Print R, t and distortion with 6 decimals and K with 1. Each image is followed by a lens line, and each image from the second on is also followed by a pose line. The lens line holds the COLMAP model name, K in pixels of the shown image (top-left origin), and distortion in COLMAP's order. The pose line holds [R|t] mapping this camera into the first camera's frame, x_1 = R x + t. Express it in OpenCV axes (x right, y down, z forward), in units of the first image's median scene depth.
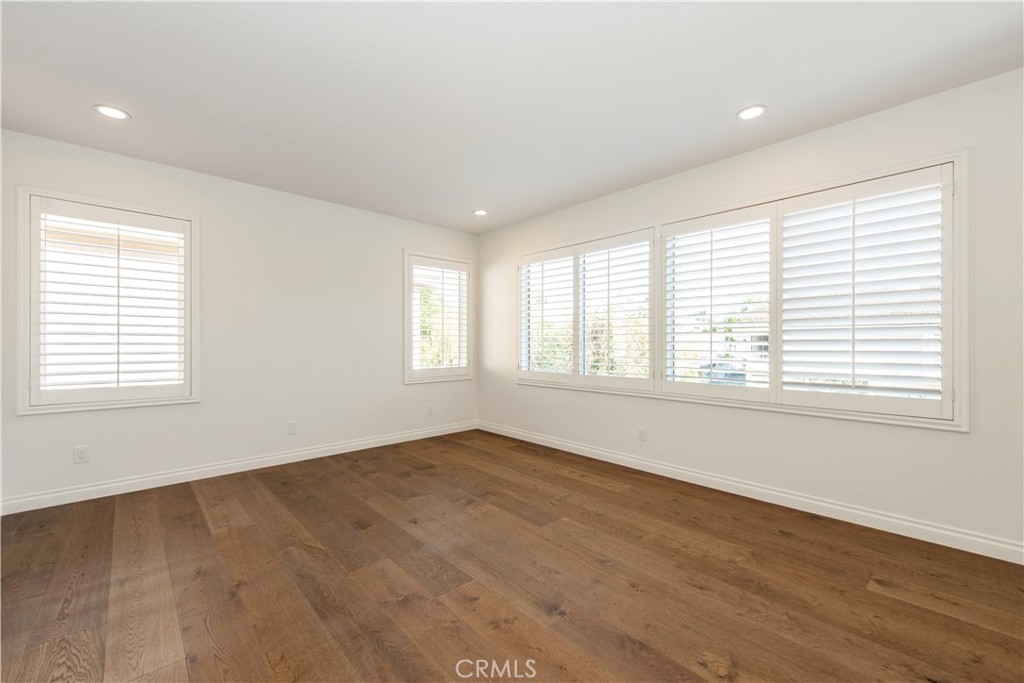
lens RADIAL K [[404.5, 0, 513.8], [0, 404.5, 345.9], [0, 0, 1]] dist [0.007374, -0.001762]
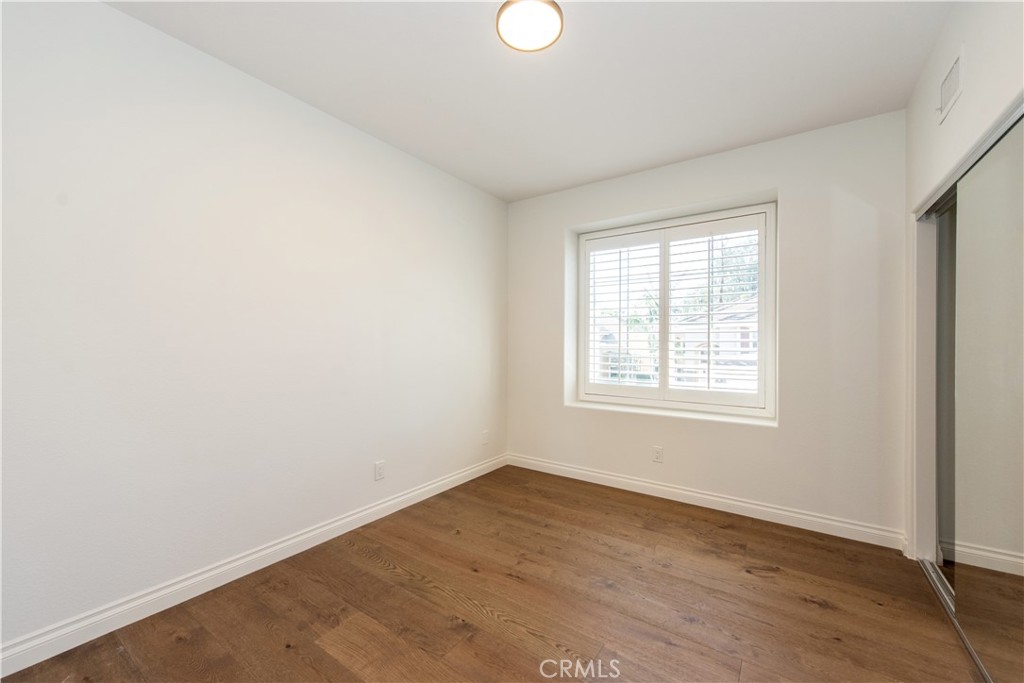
lens RADIAL K [[404.5, 0, 516.9], [0, 404.5, 341.8], [0, 0, 1]] dist [0.007374, -0.001762]
pose [[0.981126, 0.019333, 0.192401, -0.334388], [-0.013689, 0.999437, -0.030622, -0.003604], [-0.192885, 0.027410, 0.980838, 0.358552]]
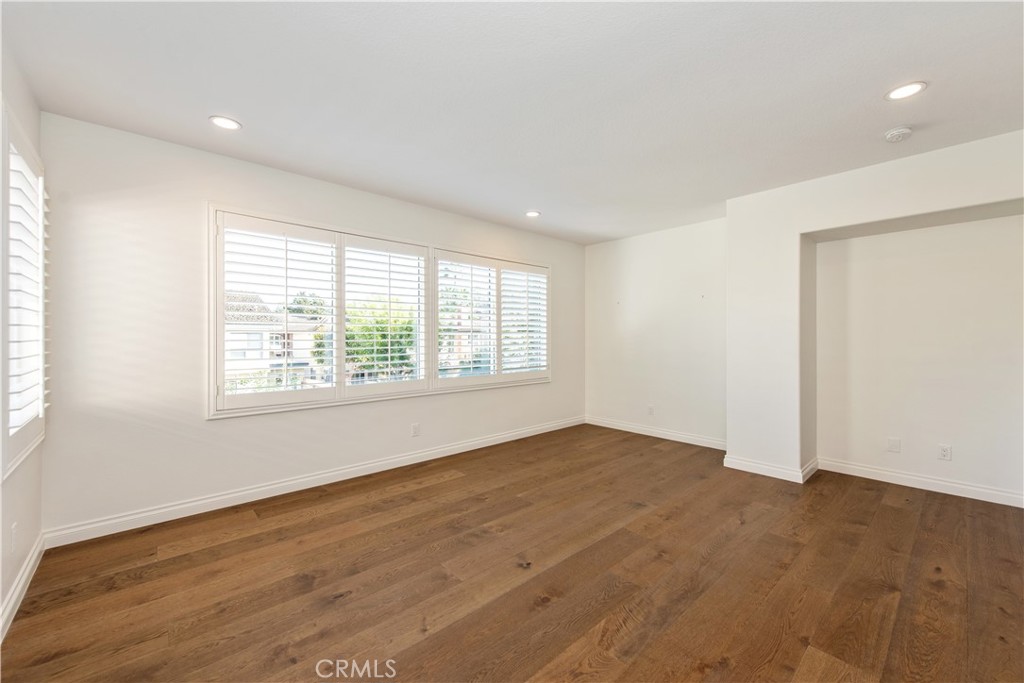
lens RADIAL K [[404.5, 0, 510.7], [0, 404.5, 337.4], [0, 0, 1]] dist [0.007374, -0.001762]
pose [[0.029265, -0.002568, 0.999568, -0.825327], [0.013571, 0.999906, 0.002171, -0.034766], [-0.999480, 0.013501, 0.029297, 0.754288]]
